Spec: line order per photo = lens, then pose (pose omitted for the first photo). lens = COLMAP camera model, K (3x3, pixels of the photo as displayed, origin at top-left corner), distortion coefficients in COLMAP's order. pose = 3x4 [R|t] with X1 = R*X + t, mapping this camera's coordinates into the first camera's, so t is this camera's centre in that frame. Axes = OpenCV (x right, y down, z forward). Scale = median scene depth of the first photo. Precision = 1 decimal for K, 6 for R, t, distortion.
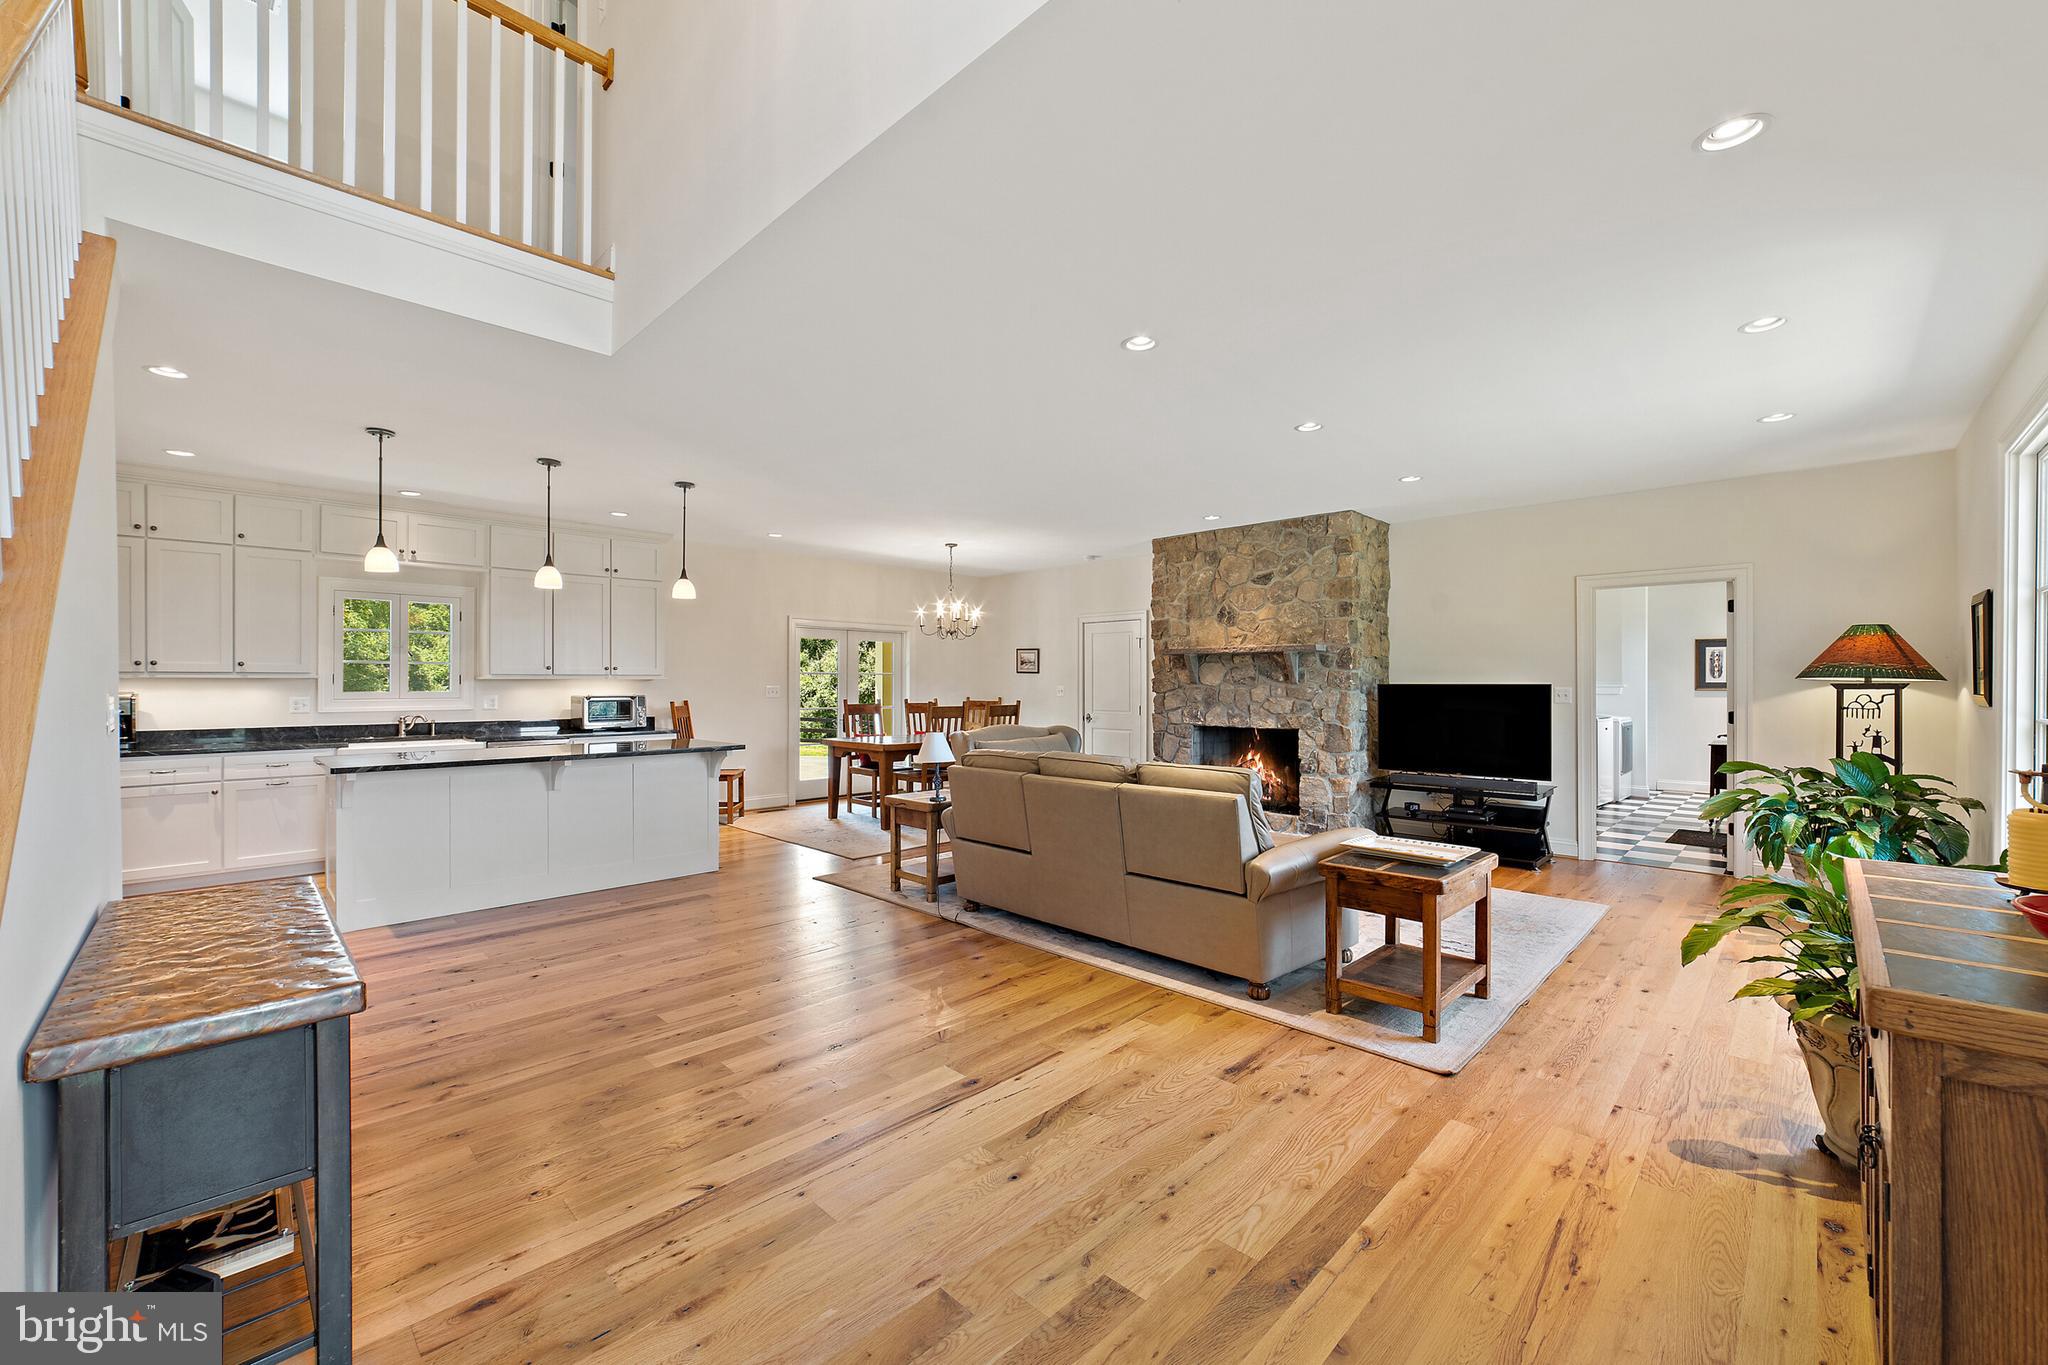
lens RADIAL K [[813.6, 0, 1006.7], [0, 813.6, 678.8], [0, 0, 1]] dist [-0.017976, 0.008210]
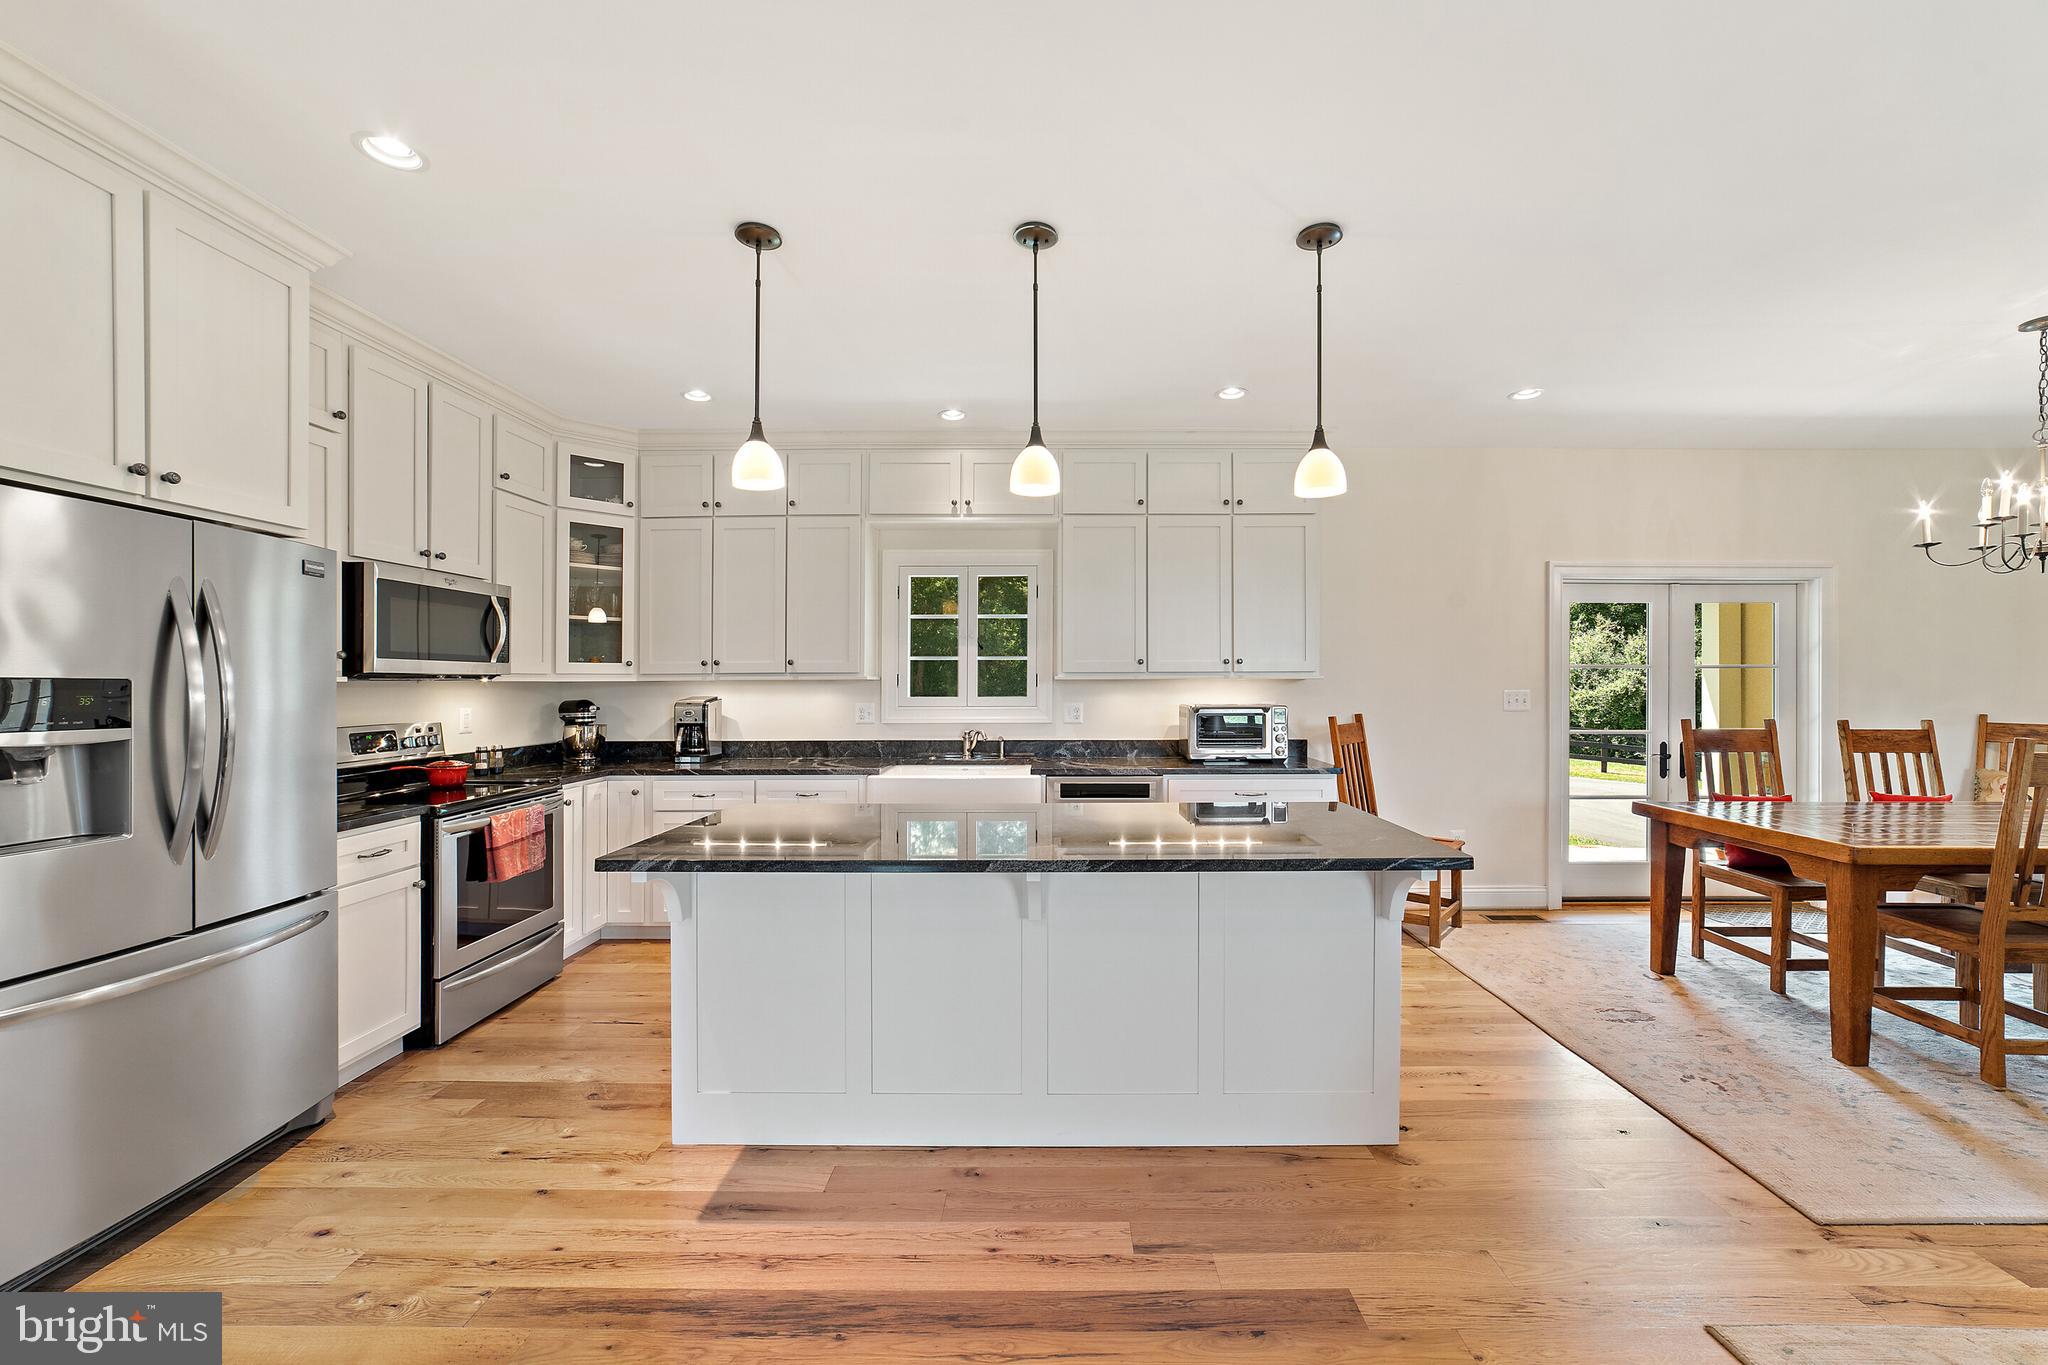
lens RADIAL K [[812.1, 0, 1070.6], [0, 812.1, 681.5], [0, 0, 1]] dist [-0.014259, 0.000441]
pose [[0.706603, -0.002400, -0.707606, -0.160862], [0.005918, 0.999979, 0.002519, 0.000173], [0.707586, -0.005967, 0.706602, 0.556961]]
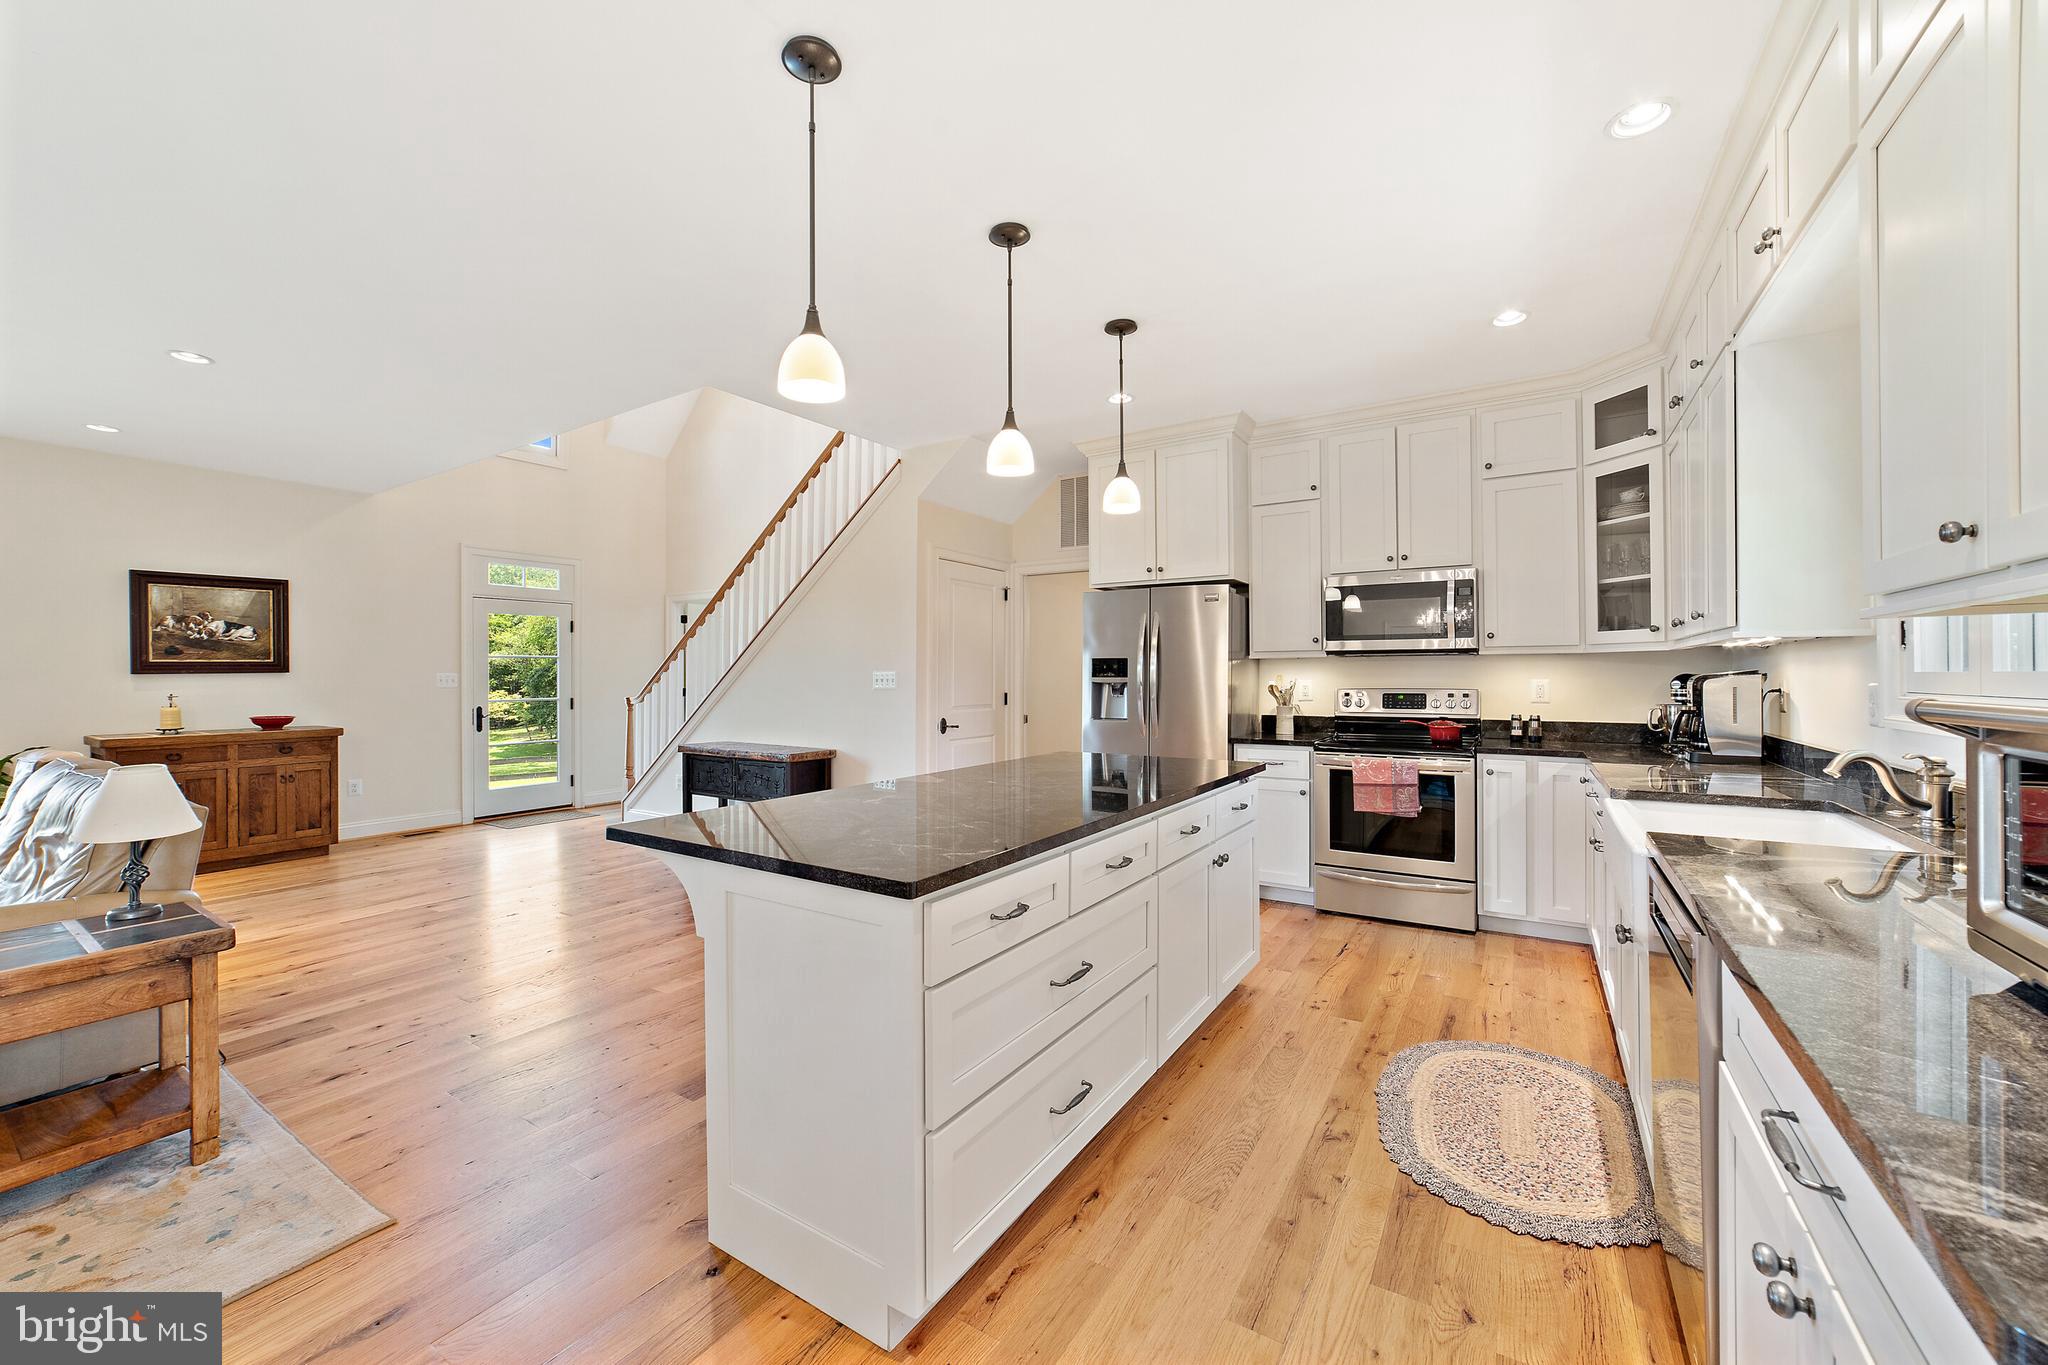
lens RADIAL K [[813.6, 0, 1006.7], [0, 813.6, 678.8], [0, 0, 1]] dist [-0.017976, 0.008210]
pose [[-0.978213, 0.006741, -0.207493, -0.369856], [0.007036, 0.999975, -0.000684, 0.017252], [0.207483, -0.002129, -0.978236, 1.263336]]
